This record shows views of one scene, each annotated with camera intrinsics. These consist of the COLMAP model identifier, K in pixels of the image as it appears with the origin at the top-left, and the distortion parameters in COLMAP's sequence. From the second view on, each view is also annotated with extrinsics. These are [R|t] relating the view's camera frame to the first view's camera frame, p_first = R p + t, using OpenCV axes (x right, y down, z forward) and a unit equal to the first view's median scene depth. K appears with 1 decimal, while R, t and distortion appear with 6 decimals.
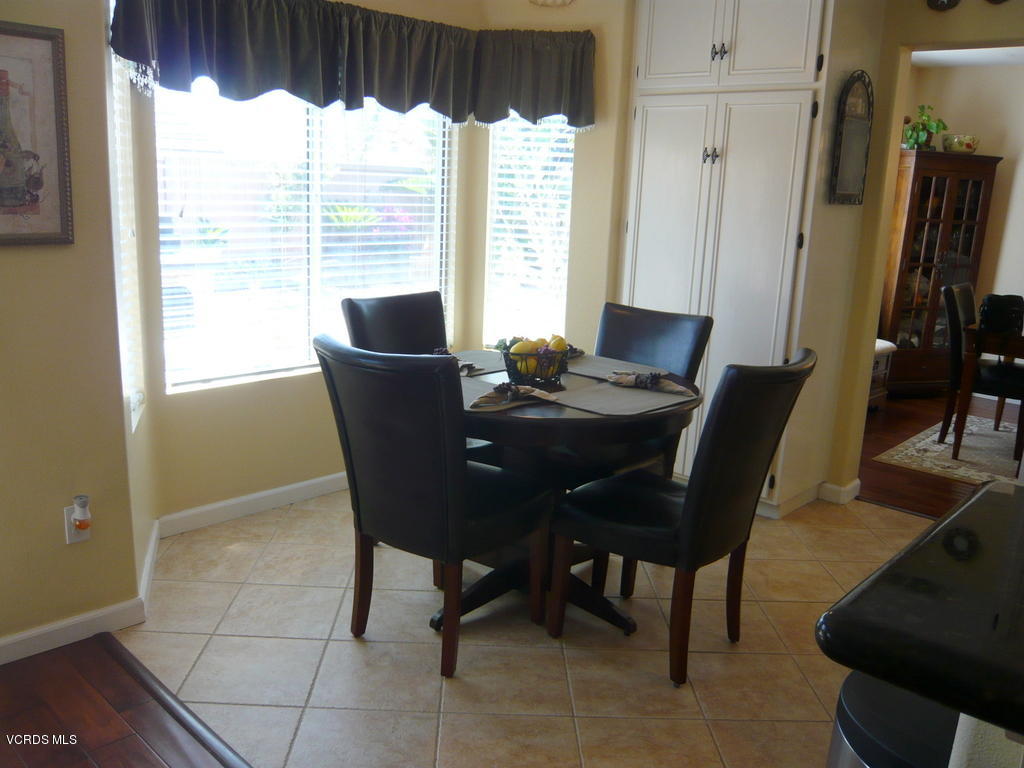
lens RADIAL K [[859.7, 0, 511.0], [0, 859.7, 387.1], [0, 0, 1]] dist [-0.082248, 0.019094]
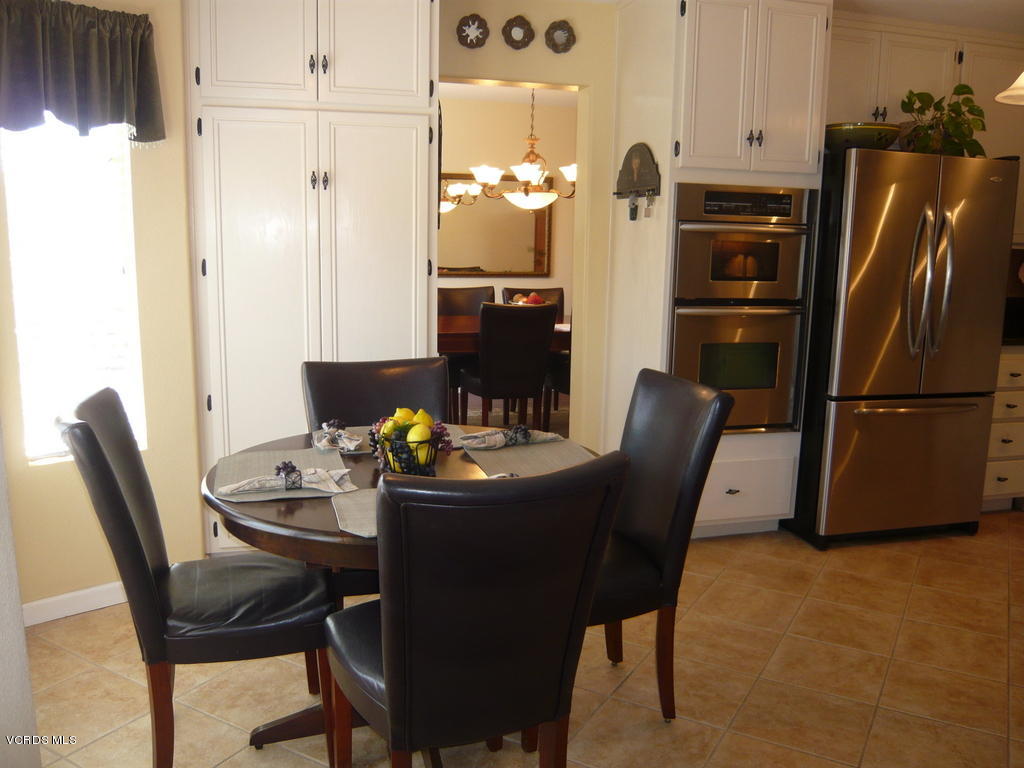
lens RADIAL K [[859.7, 0, 512.3], [0, 859.7, 386.8], [0, 0, 1]] dist [-0.082248, 0.019094]
pose [[0.524109, -0.179994, 0.832414, -0.415454], [0.197629, 0.976435, 0.086703, -0.096927], [-0.828404, 0.119067, 0.547330, 0.362114]]
